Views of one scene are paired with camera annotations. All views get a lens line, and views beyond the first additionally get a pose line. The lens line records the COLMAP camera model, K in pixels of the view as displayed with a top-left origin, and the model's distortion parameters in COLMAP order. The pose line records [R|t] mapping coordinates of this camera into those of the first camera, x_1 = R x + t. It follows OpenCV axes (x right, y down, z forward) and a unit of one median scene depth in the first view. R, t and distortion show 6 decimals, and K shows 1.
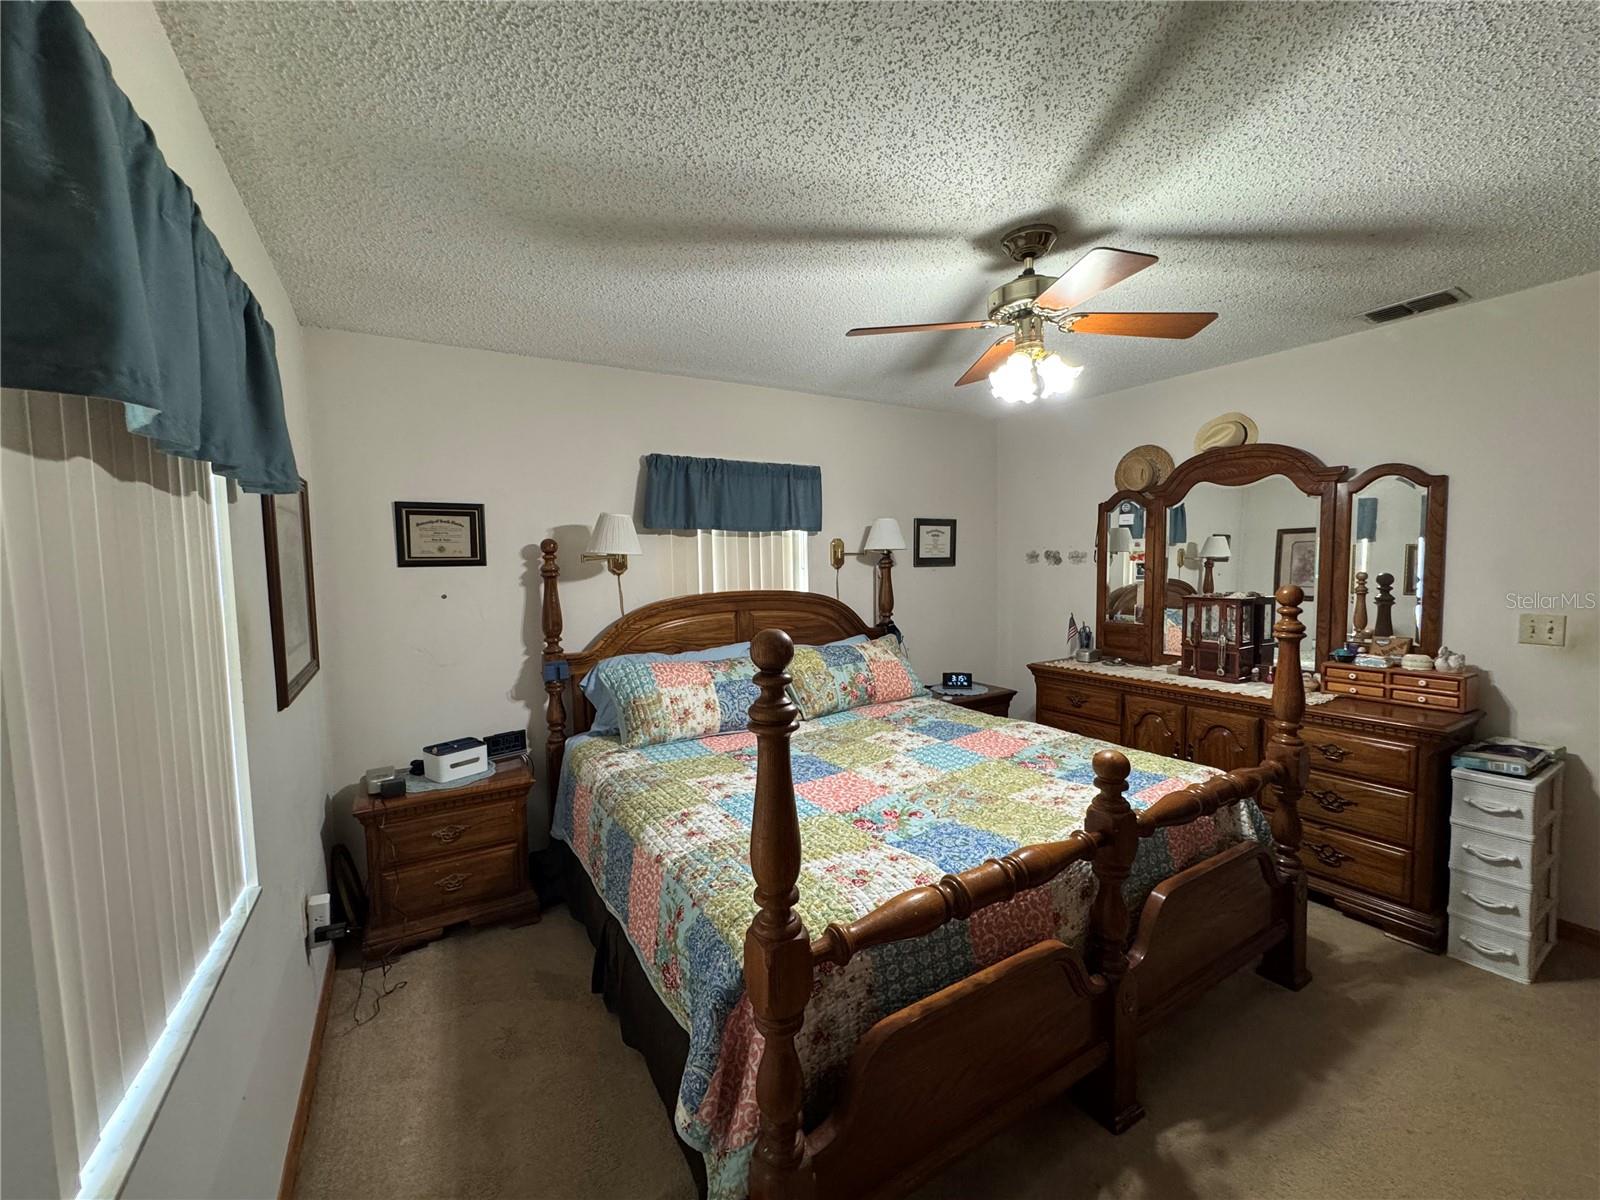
lens RADIAL K [[638.7, 0, 800.4], [0, 638.7, 598.5], [0, 0, 1]] dist [-0.003792, -0.000110]
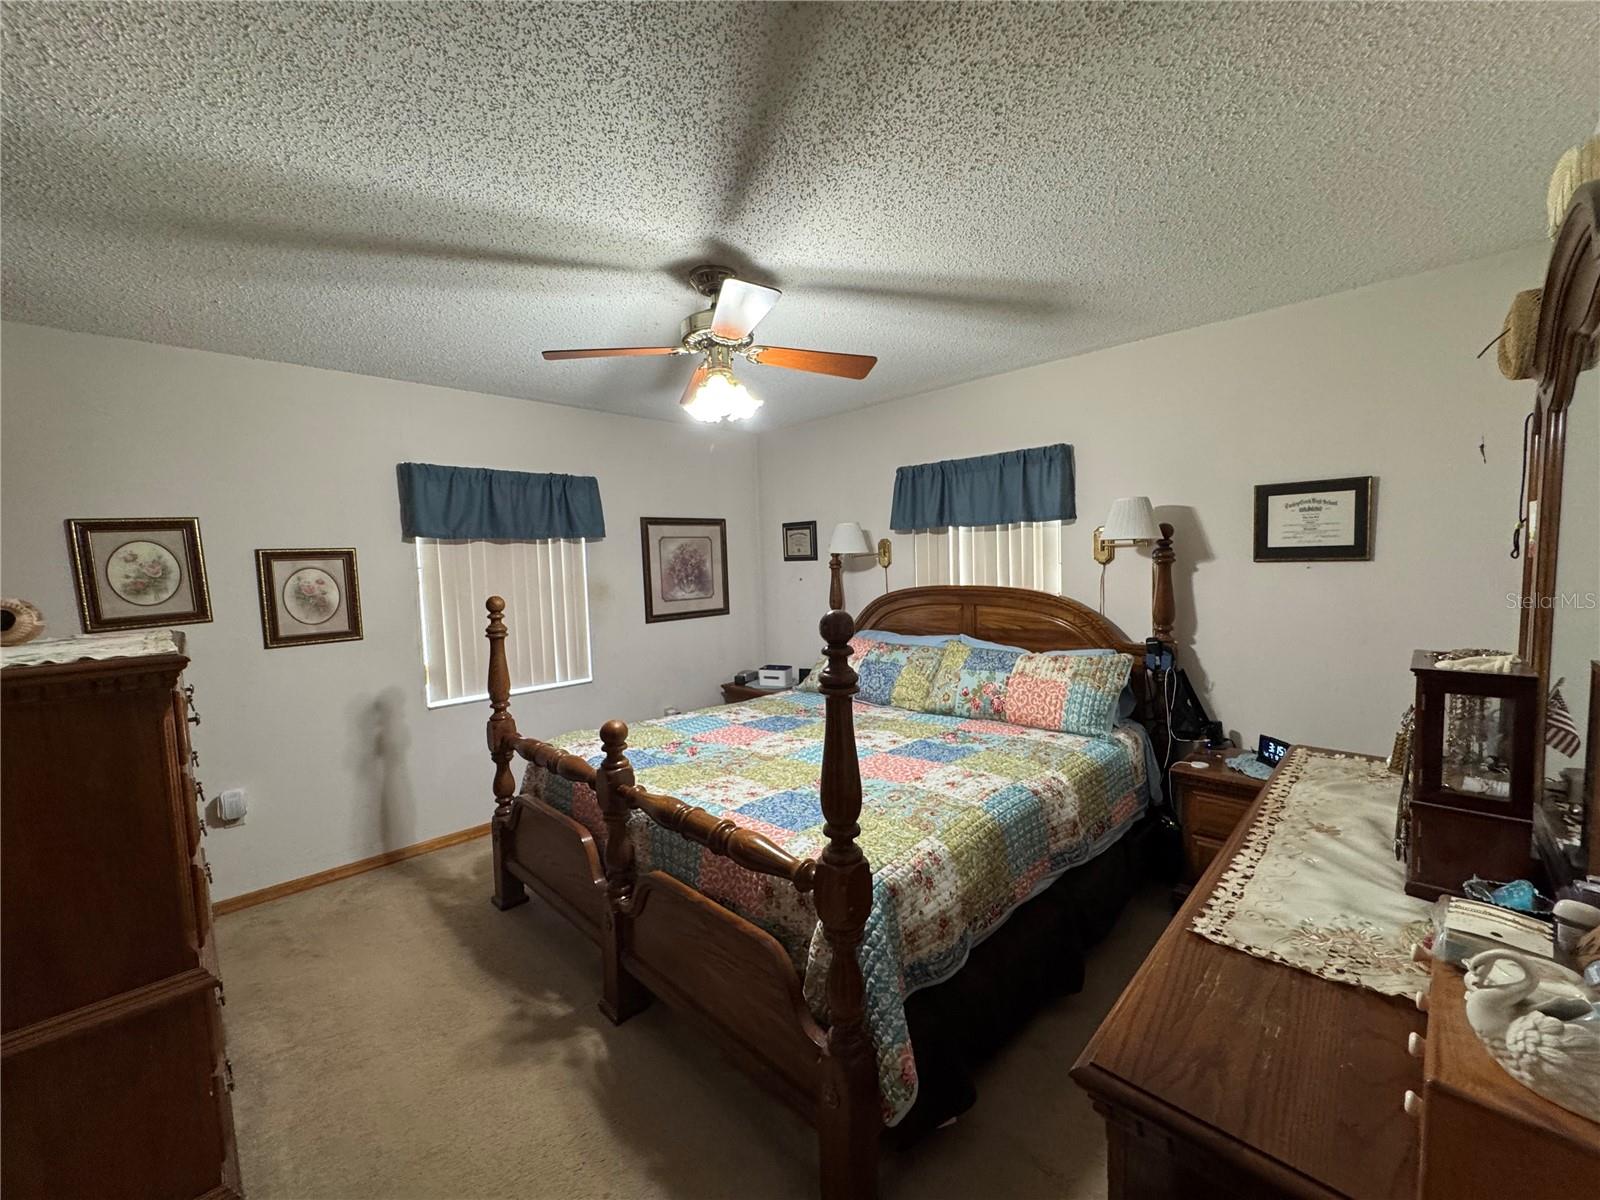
lens RADIAL K [[638.7, 0, 800.4], [0, 638.7, 598.5], [0, 0, 1]] dist [-0.003792, -0.000110]
pose [[0.238685, 0.067684, -0.968735, 0.971749], [-0.036867, 0.997481, 0.060608, -0.049654], [0.970397, 0.021248, 0.240579, 0.572709]]
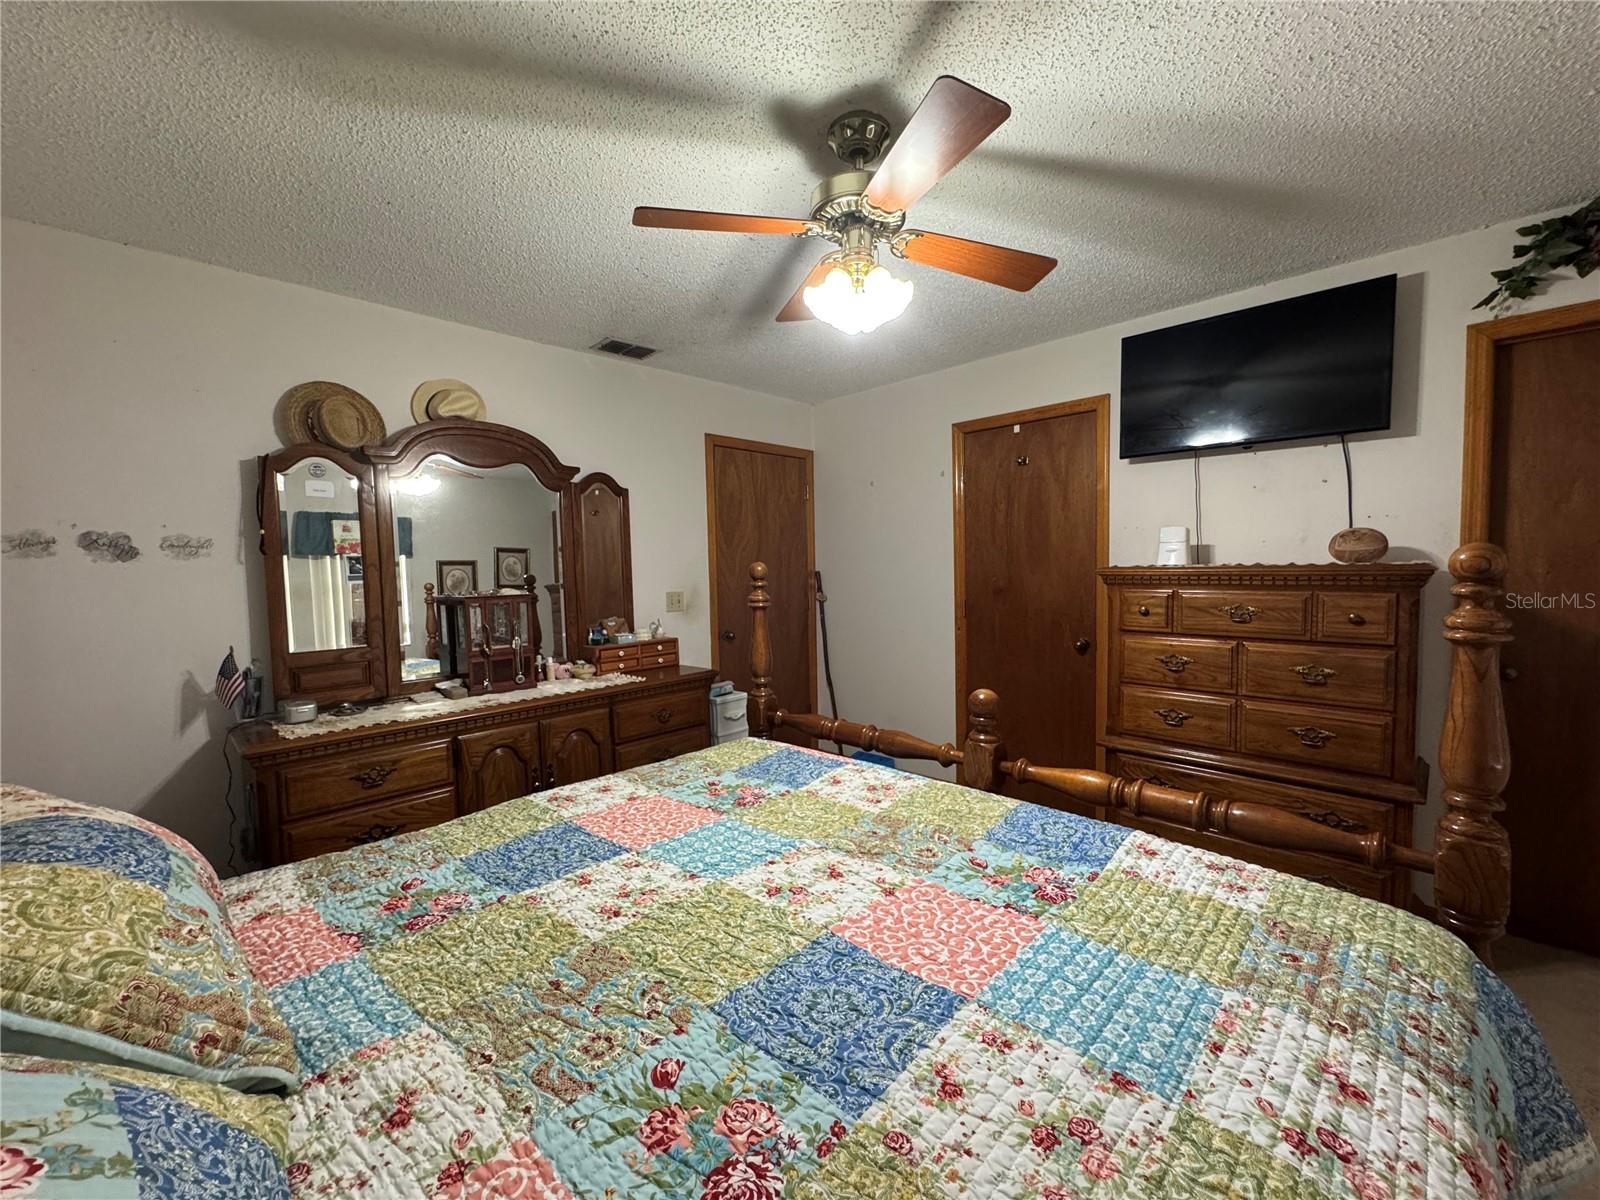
lens RADIAL K [[638.7, 0, 800.4], [0, 638.7, 598.5], [0, 0, 1]] dist [-0.003792, -0.000110]
pose [[-0.237698, -0.025449, 0.971006, -0.290969], [0.087252, 0.995056, 0.047438, -0.002231], [-0.967412, 0.095998, -0.234302, 0.855470]]
